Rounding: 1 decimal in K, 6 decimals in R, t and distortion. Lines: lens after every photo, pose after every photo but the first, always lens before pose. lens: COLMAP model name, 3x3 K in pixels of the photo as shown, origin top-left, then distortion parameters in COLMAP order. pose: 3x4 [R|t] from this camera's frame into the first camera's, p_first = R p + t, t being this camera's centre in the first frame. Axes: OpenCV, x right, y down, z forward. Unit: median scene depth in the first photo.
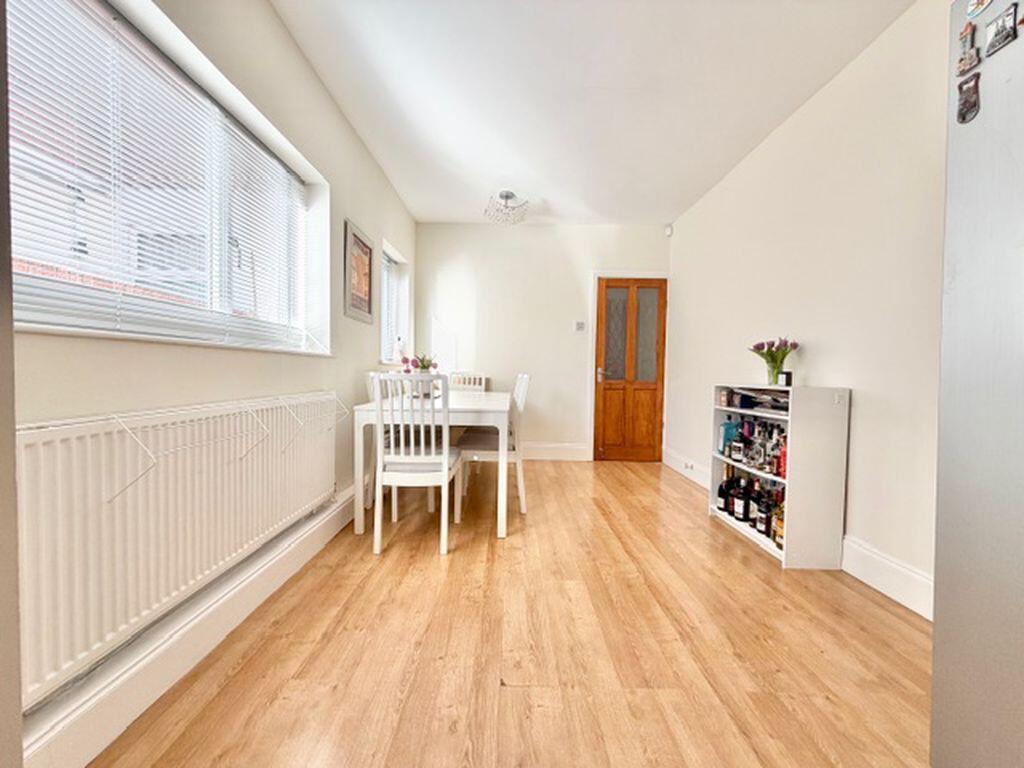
lens RADIAL K [[409.5, 0, 511.9], [0, 409.5, 381.4], [0, 0, 1]] dist [0.001745, 0.000014]
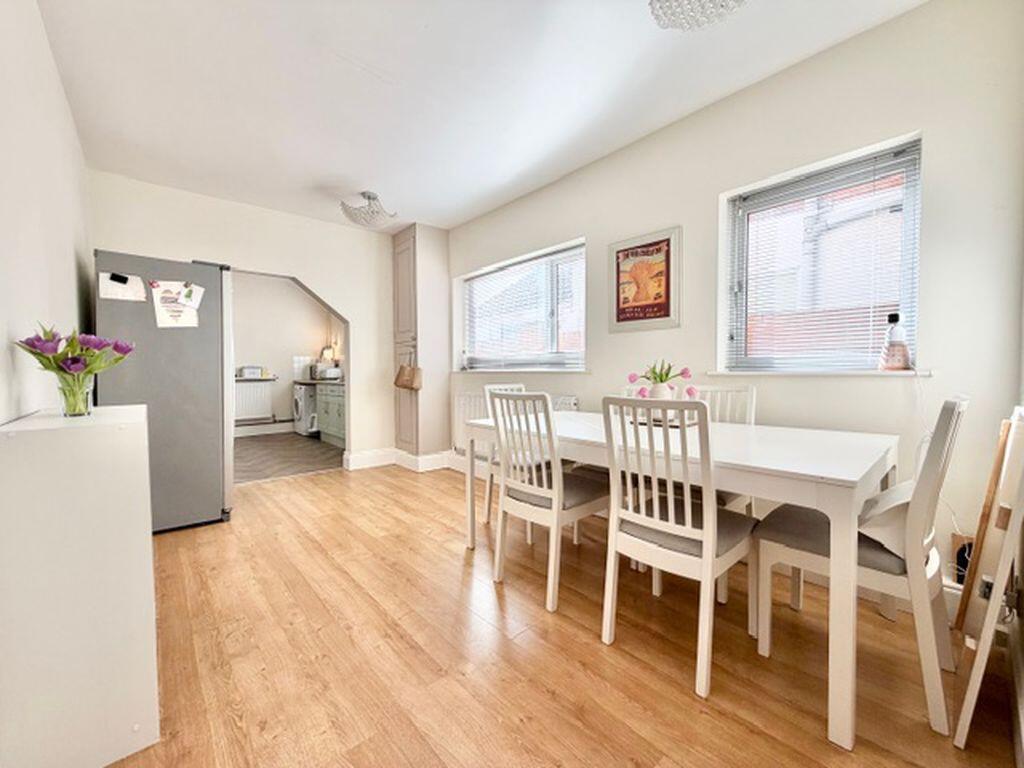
lens RADIAL K [[409.5, 0, 511.9], [0, 409.5, 381.4], [0, 0, 1]] dist [0.001745, 0.000014]
pose [[-0.747461, 0.004810, -0.664288, 0.739560], [-0.028847, 0.998796, 0.039691, -0.101773], [0.663679, 0.048830, -0.746422, 2.307243]]
